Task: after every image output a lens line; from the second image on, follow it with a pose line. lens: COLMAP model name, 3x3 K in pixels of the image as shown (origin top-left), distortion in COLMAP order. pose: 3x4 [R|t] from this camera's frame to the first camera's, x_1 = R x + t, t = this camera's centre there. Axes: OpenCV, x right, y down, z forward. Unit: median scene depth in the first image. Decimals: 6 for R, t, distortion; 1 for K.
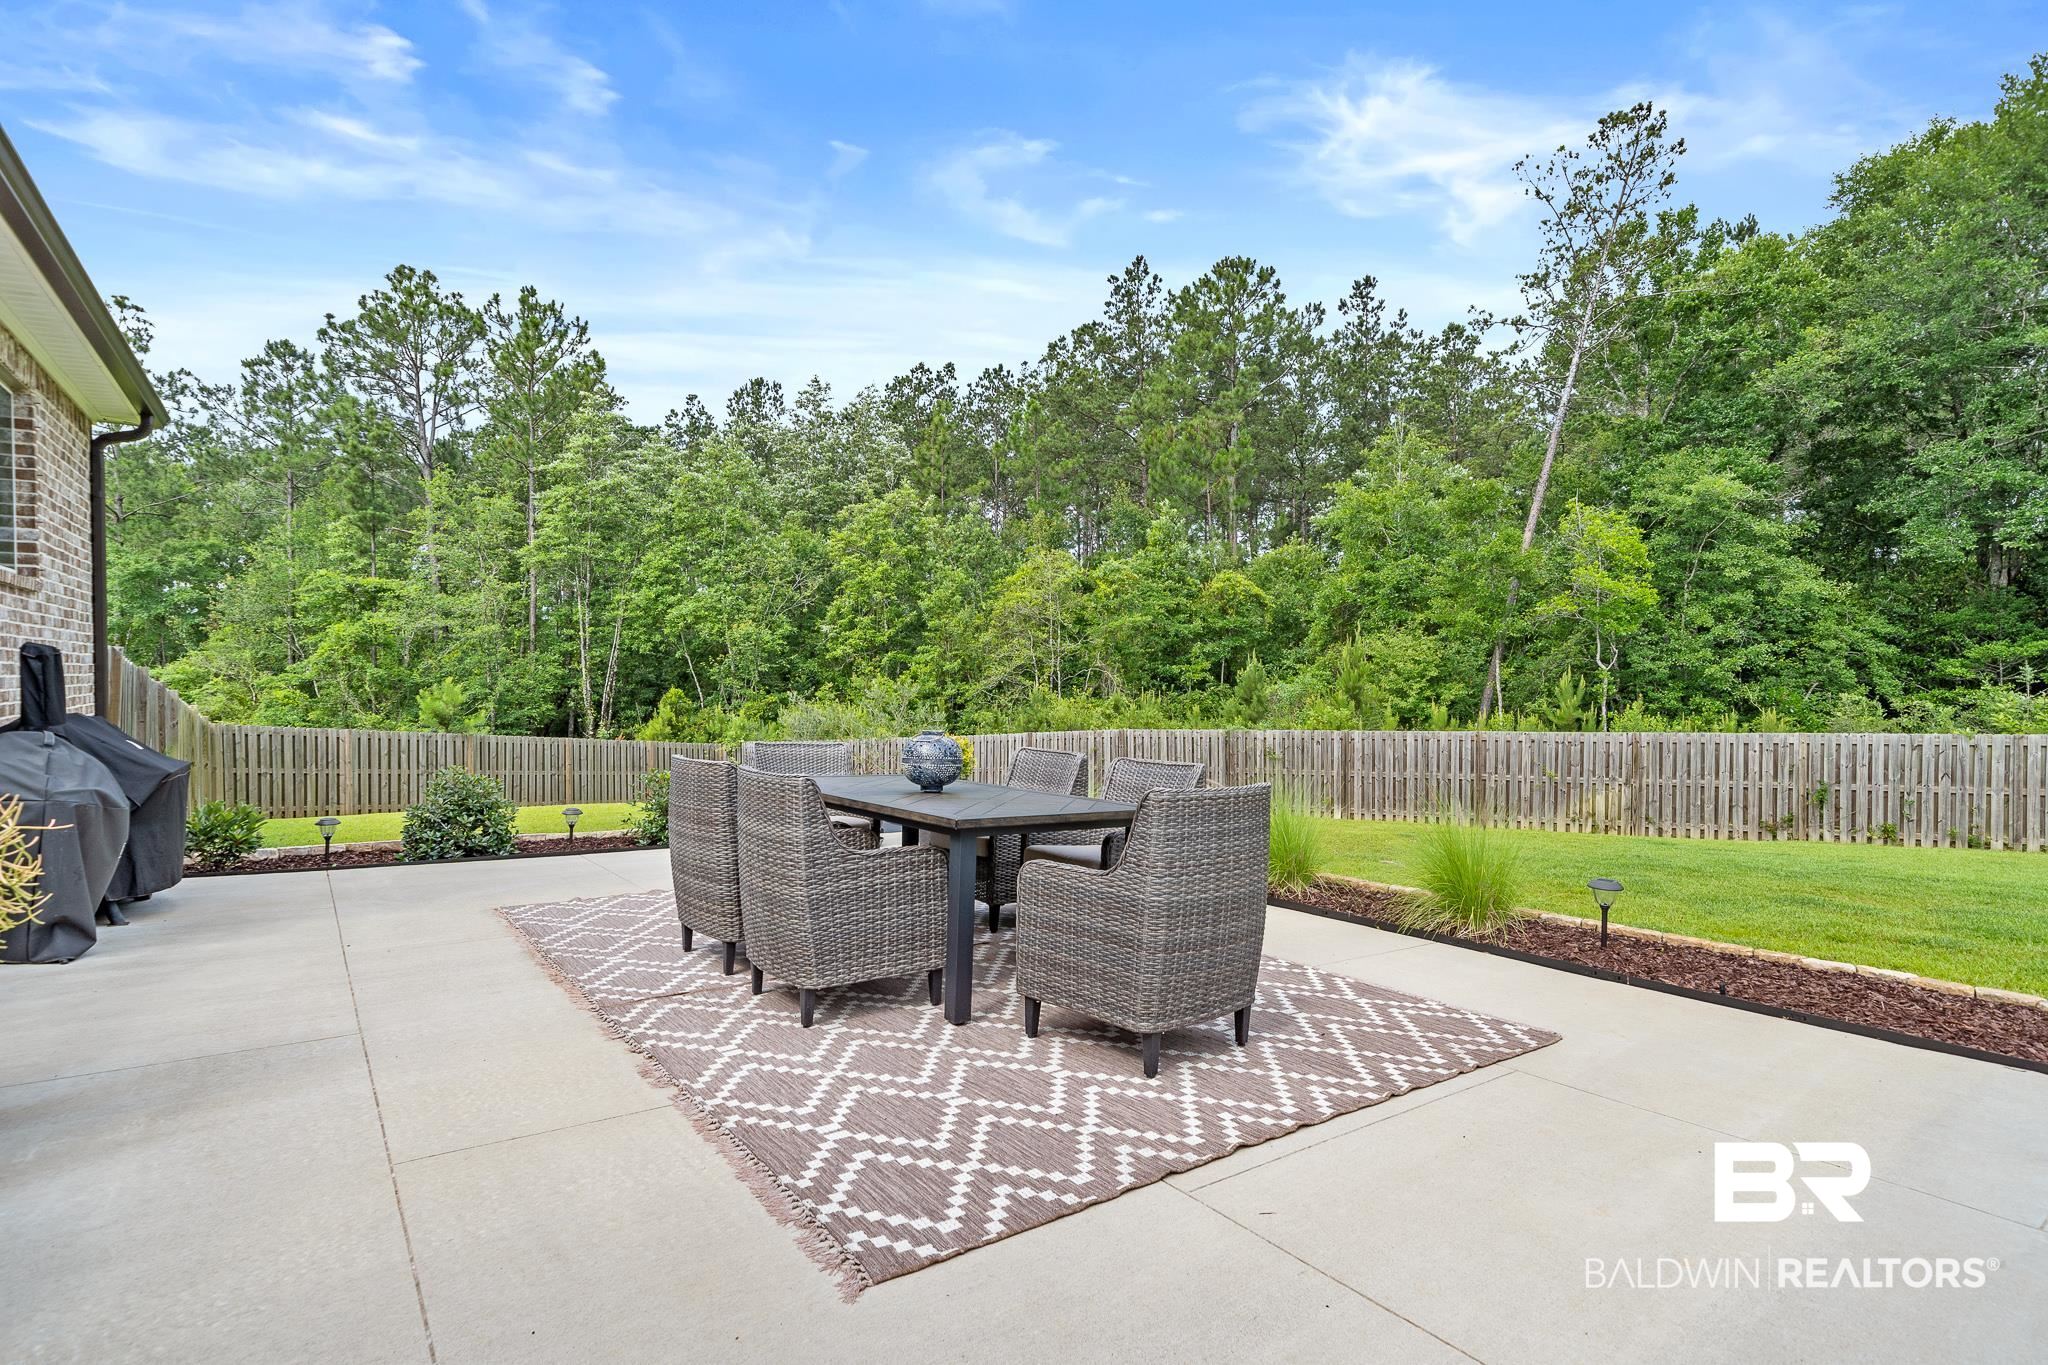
lens RADIAL K [[1031.7, 0, 1034.8], [0, 1031.7, 704.8], [0, 0, 1]] dist [0.000060, 0.000316]
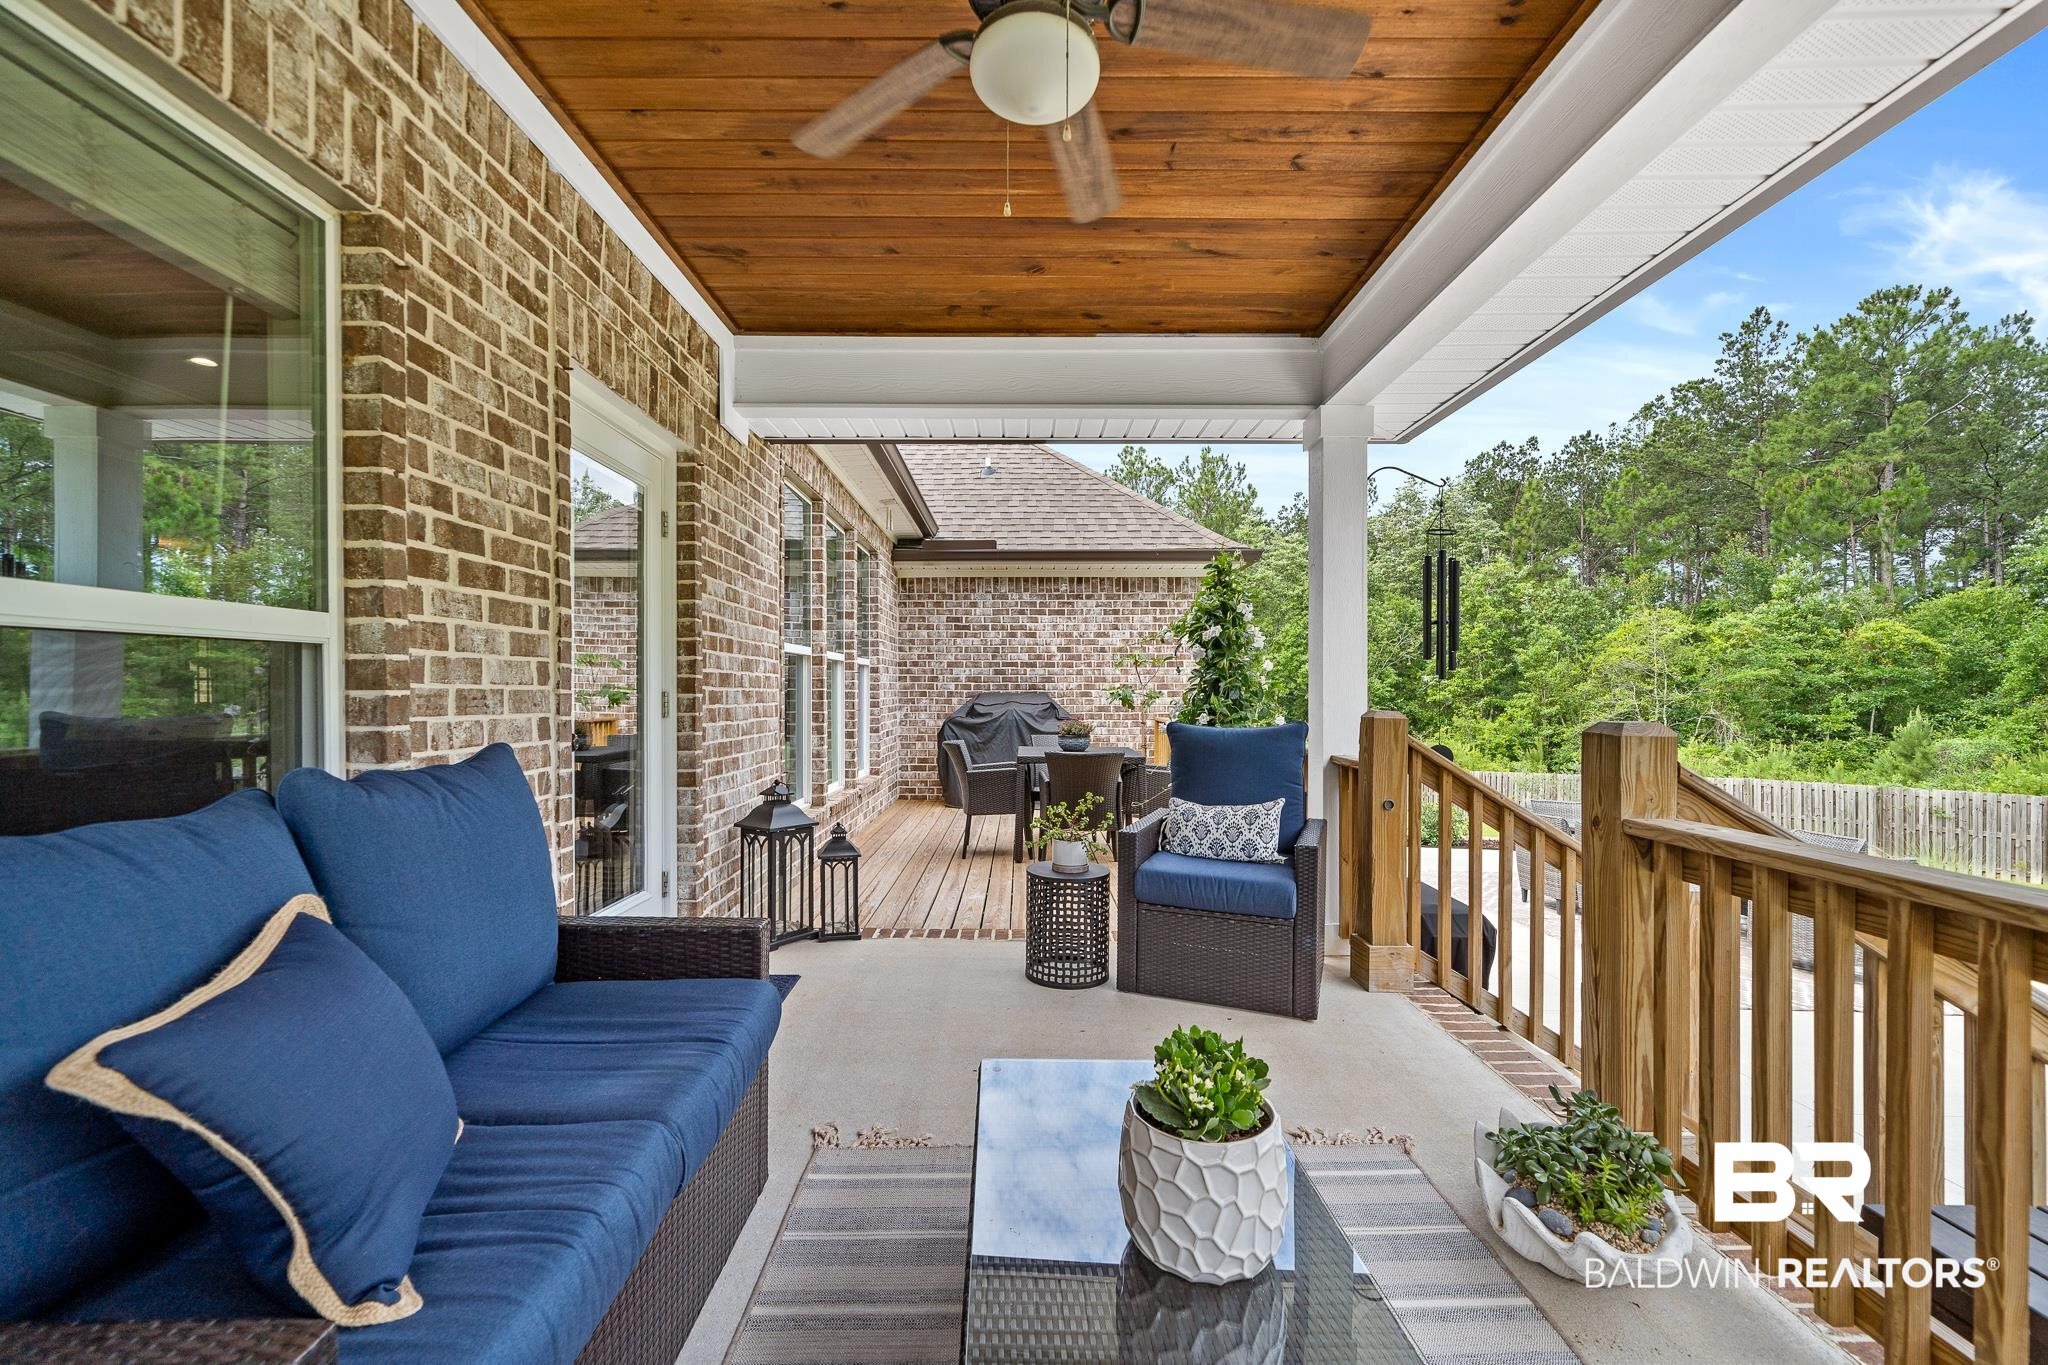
lens RADIAL K [[826.8, 0, 1021.5], [0, 826.8, 698.0], [0, 0, 1]] dist [0.012419, -0.004819]
pose [[0.816447, 0.007358, -0.577374, -0.021606], [-0.025933, 0.999377, -0.023936, -0.012232], [0.576838, 0.034516, 0.816129, -0.114139]]
